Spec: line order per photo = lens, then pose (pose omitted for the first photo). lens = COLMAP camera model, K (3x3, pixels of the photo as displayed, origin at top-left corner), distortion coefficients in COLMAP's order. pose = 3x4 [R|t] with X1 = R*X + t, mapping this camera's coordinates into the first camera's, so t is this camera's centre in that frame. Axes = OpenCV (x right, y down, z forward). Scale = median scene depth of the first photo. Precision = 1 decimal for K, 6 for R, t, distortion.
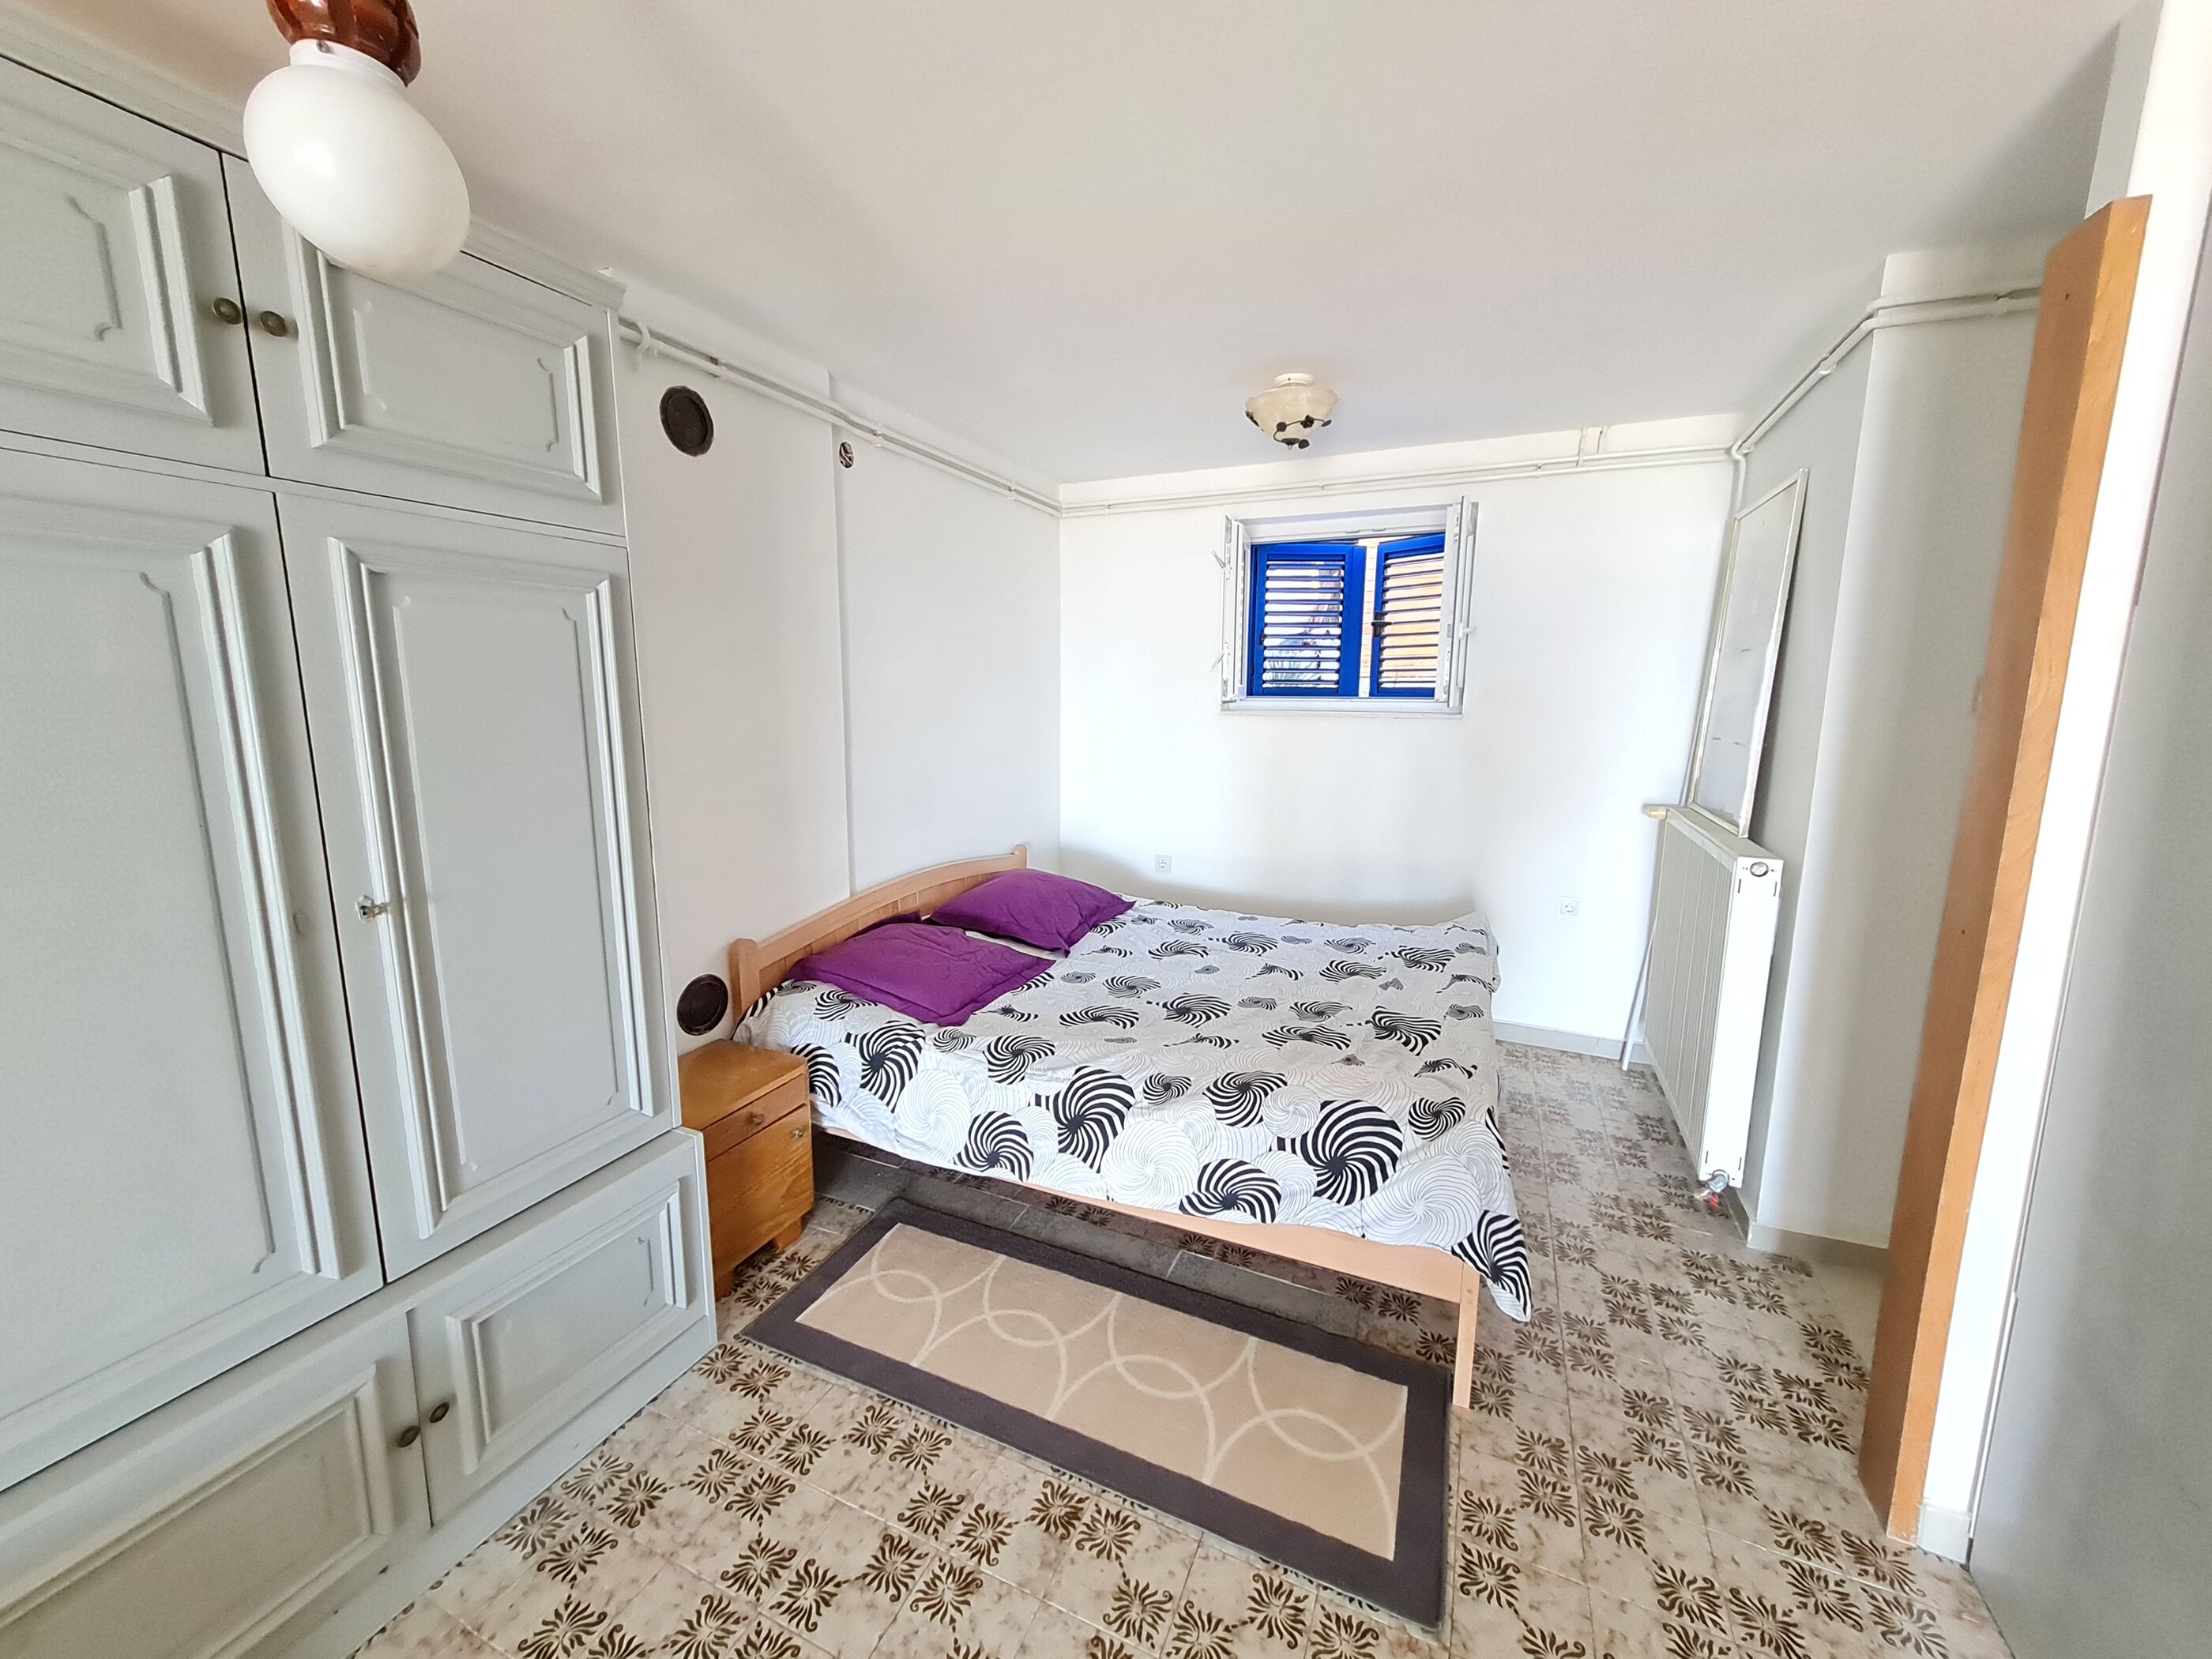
lens RADIAL K [[856.8, 0, 1104.1], [0, 856.8, 823.8], [0, 0, 1]] dist [0.007231, 0.000004]
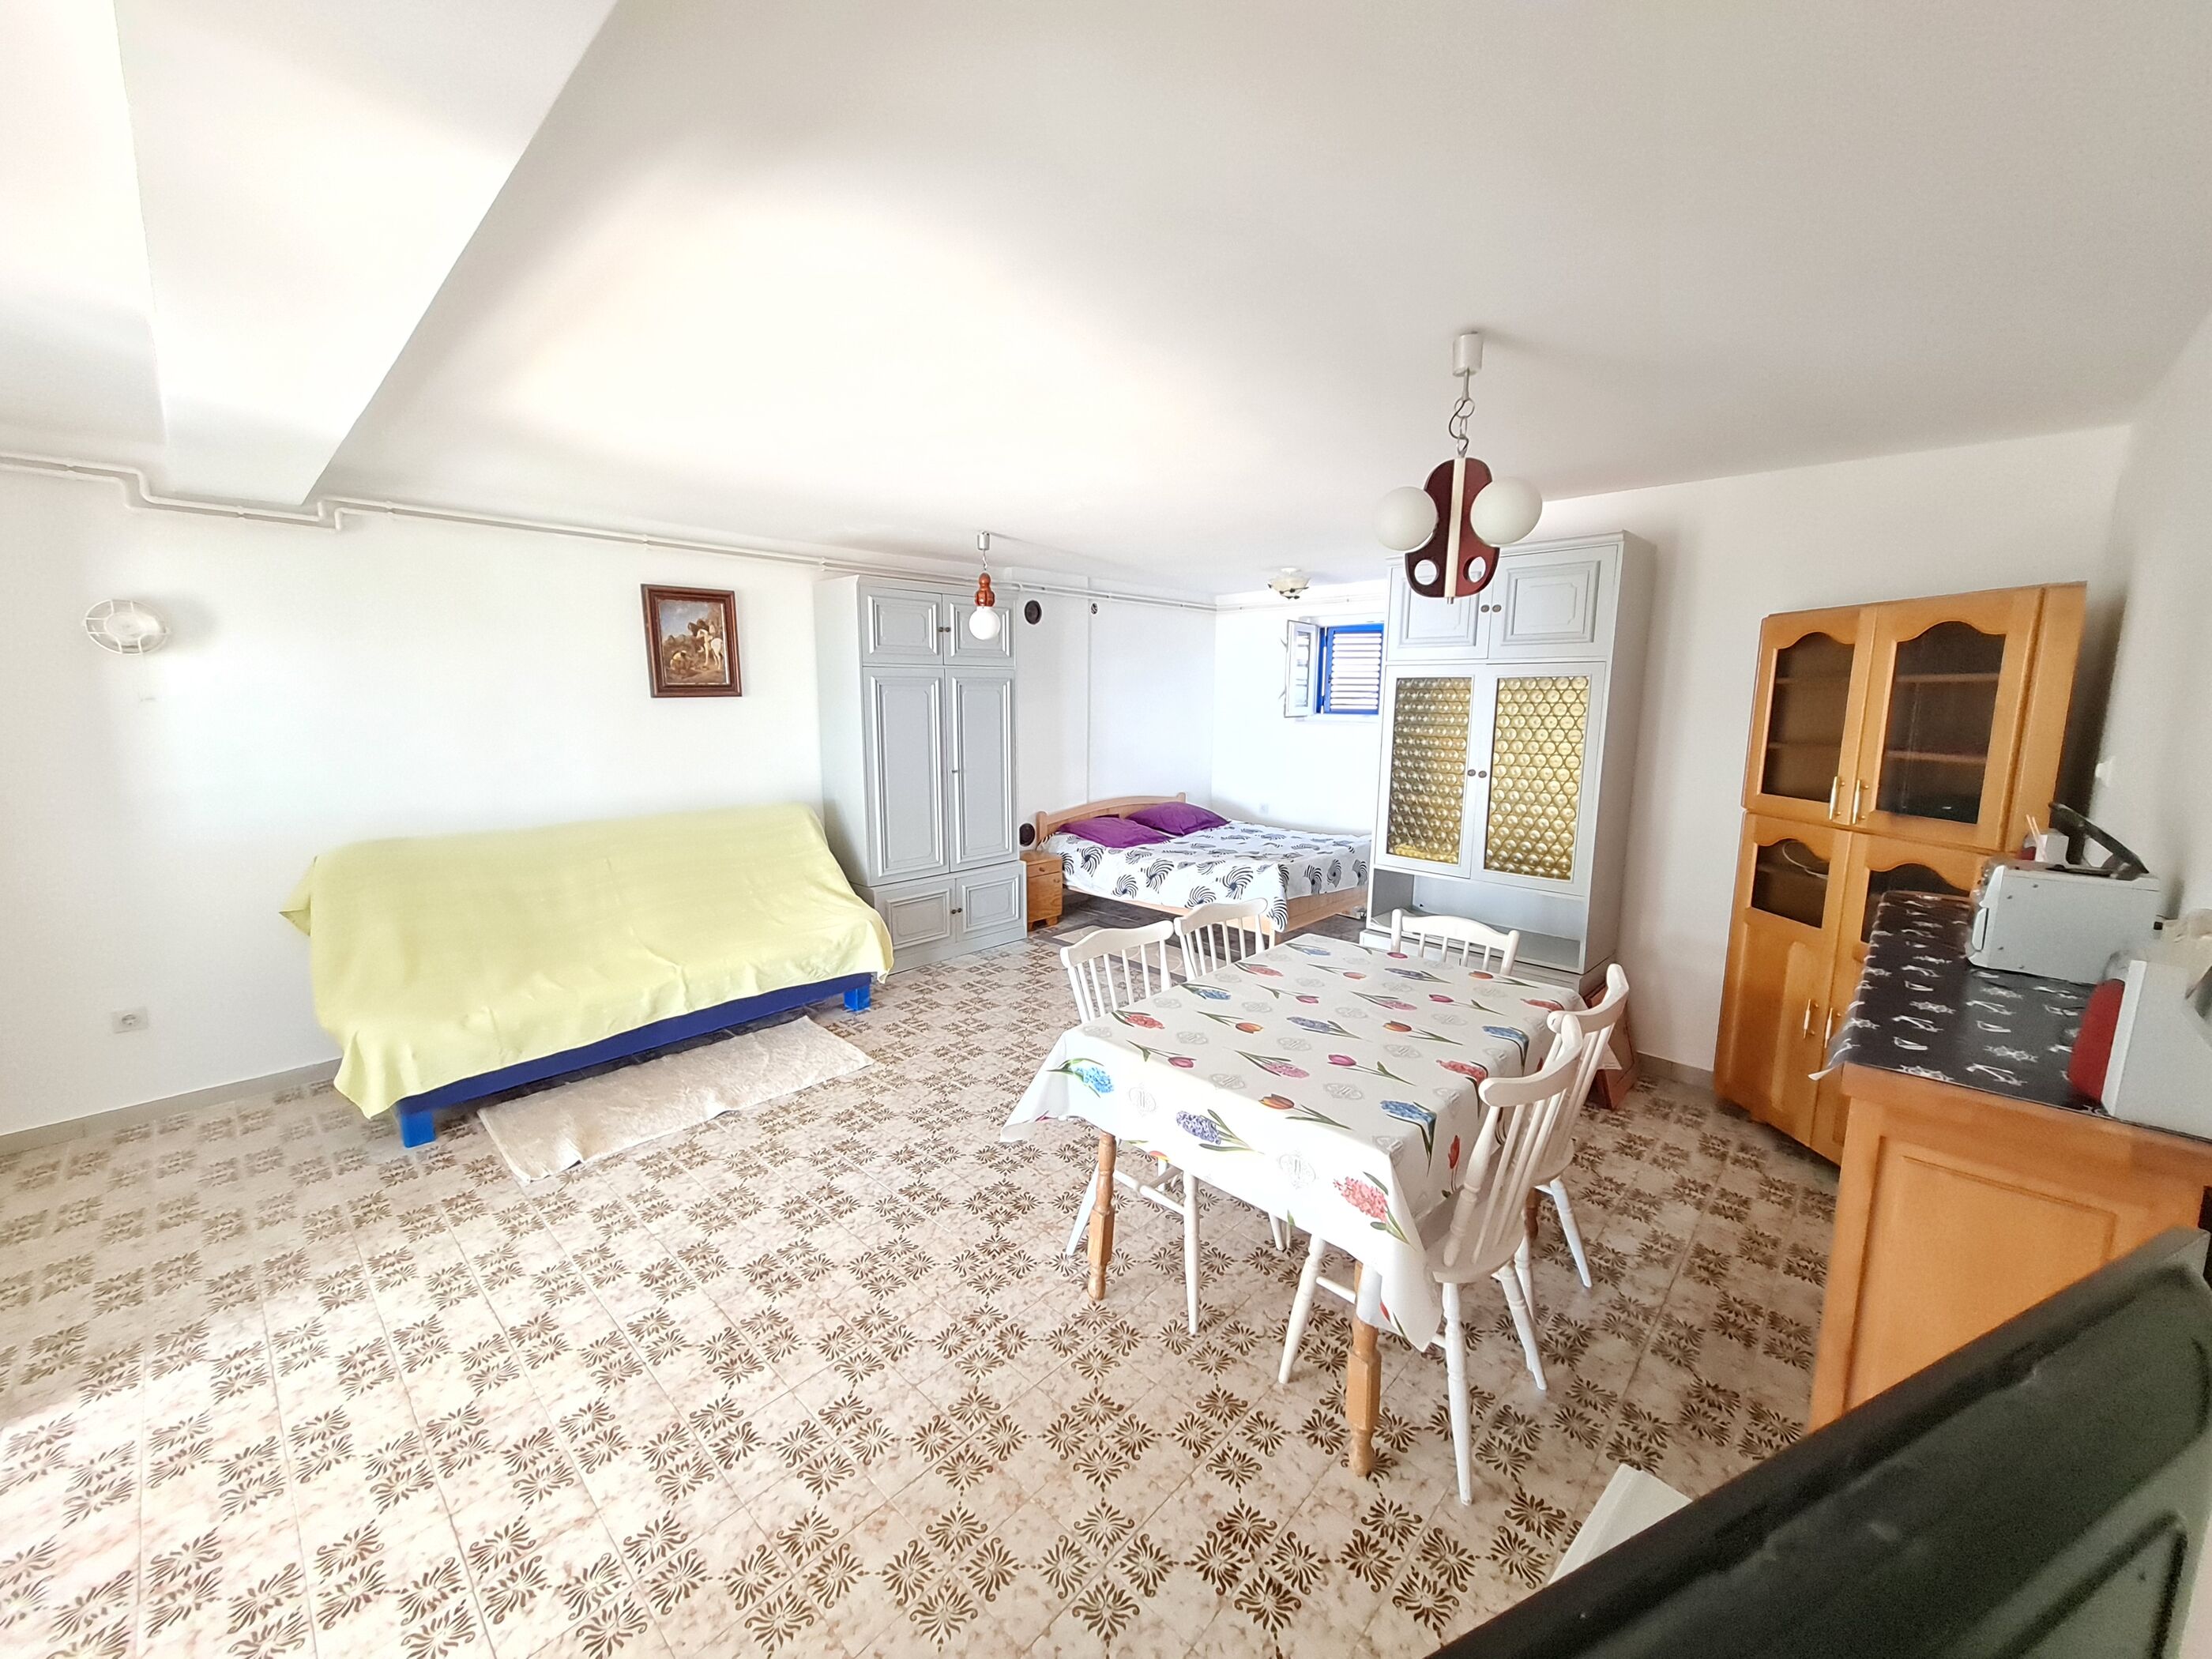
lens RADIAL K [[859.7, 0, 1104.2], [0, 859.7, 823.1], [0, 0, 1]] dist [0.007310, 0.000324]
pose [[0.943152, 0.050483, -0.328504, 0.604337], [-0.052763, 0.998605, 0.001975, 0.162320], [0.328146, 0.015470, 0.944500, -1.373206]]
